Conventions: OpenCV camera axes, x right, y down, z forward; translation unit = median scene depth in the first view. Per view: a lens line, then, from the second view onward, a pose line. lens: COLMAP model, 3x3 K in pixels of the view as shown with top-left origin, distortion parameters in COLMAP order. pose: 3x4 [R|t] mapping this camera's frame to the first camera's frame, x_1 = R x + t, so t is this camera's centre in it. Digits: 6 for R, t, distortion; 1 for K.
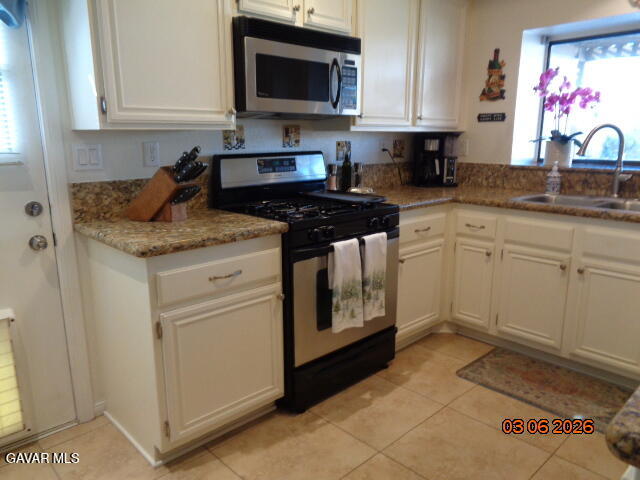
lens RADIAL K [[475.8, 0, 320.0], [0, 475.8, 240.0], [0, 0, 1]] dist [-0.000178, 0.004976]
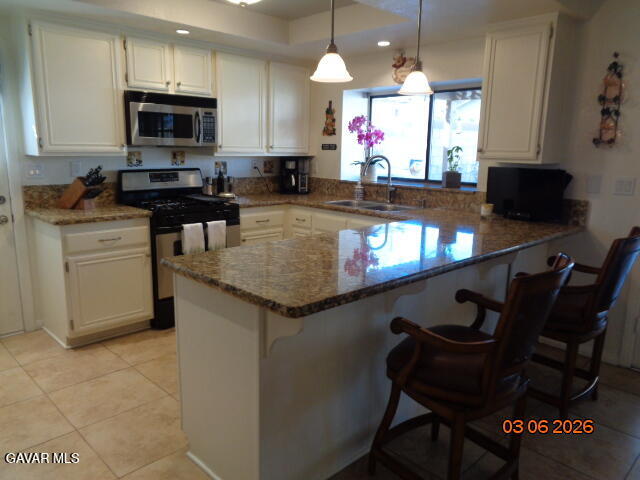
lens RADIAL K [[475.8, 0, 320.0], [0, 475.8, 240.0], [0, 0, 1]] dist [-0.000178, 0.004976]
pose [[0.999574, 0.017226, 0.023545, 0.396712], [-0.016691, 0.999603, -0.022702, 0.076375], [-0.023927, 0.022299, 0.999465, -0.574186]]
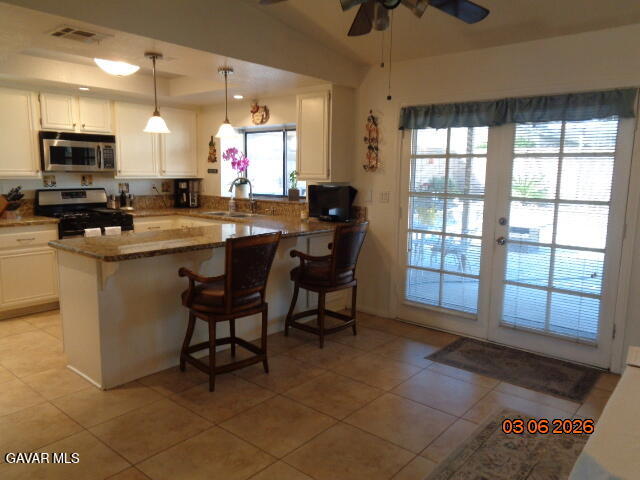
lens RADIAL K [[475.8, 0, 320.0], [0, 475.8, 240.0], [0, 0, 1]] dist [-0.000178, 0.004976]
pose [[0.993665, 0.000554, 0.112378, 0.744306], [0.007305, 0.997554, -0.069511, 0.187979], [-0.112142, 0.069892, 0.991231, -1.144267]]
